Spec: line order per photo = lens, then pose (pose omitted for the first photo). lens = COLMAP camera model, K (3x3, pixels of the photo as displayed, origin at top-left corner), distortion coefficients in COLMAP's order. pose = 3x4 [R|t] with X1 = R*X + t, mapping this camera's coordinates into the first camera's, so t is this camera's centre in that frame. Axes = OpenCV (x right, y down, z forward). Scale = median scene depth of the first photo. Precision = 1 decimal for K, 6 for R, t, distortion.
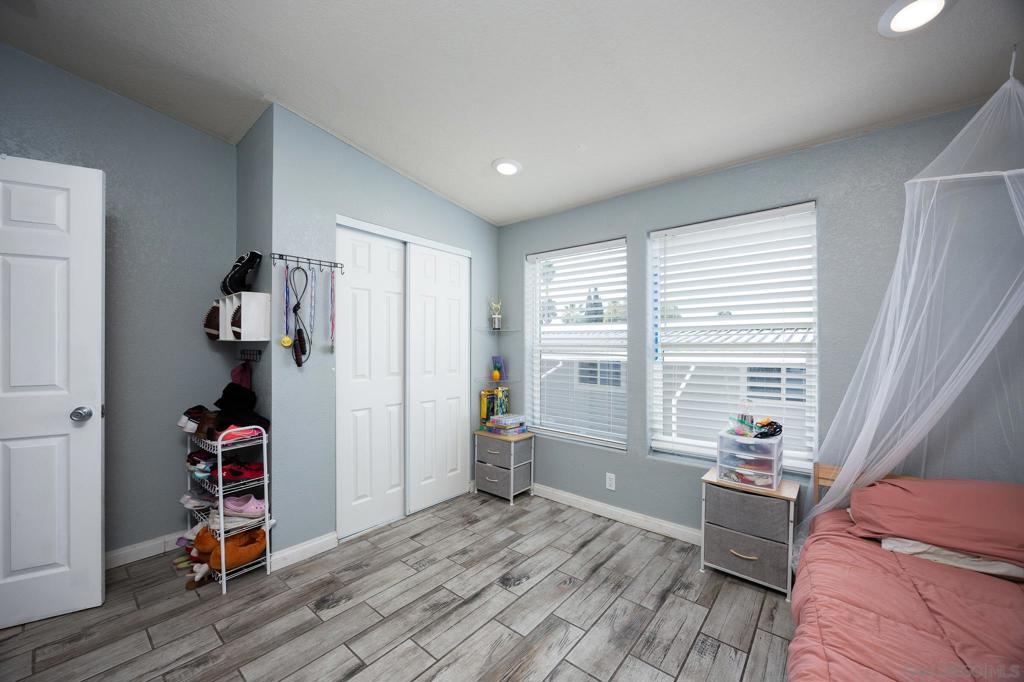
lens RADIAL K [[392.1, 0, 512.9], [0, 392.1, 346.7], [0, 0, 1]] dist [-0.003417, 0.001184]
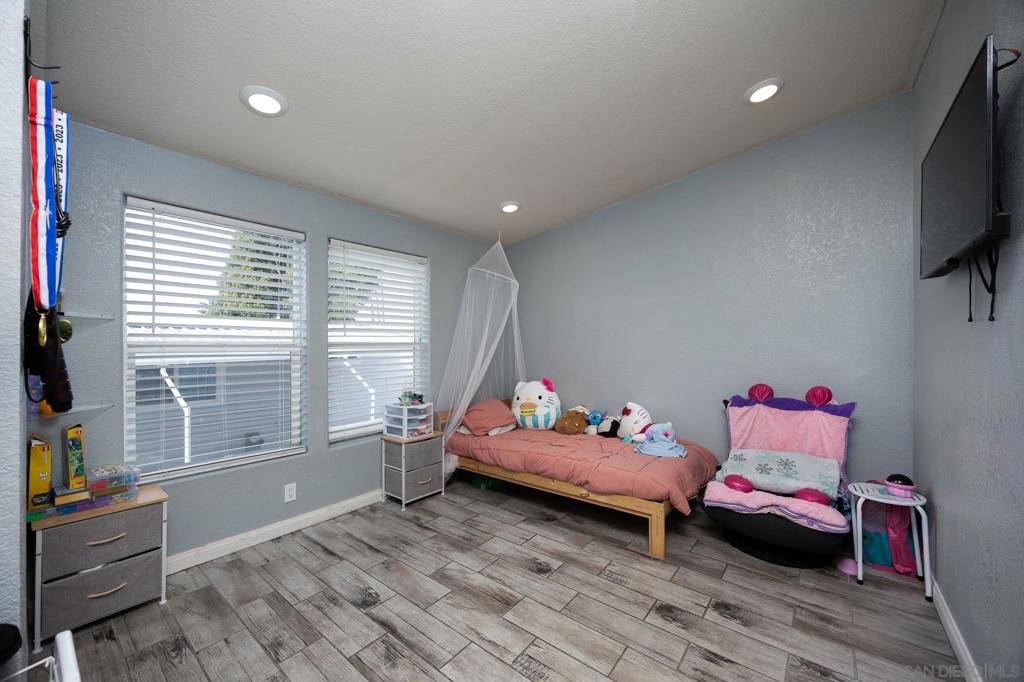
lens RADIAL K [[392.1, 0, 514.3], [0, 392.1, 343.6], [0, 0, 1]] dist [-0.003417, 0.001184]
pose [[-0.032014, 0.002910, 0.999483, -0.845228], [0.003811, 0.999989, -0.002789, -0.001533], [-0.999480, 0.003720, -0.032025, 0.615698]]
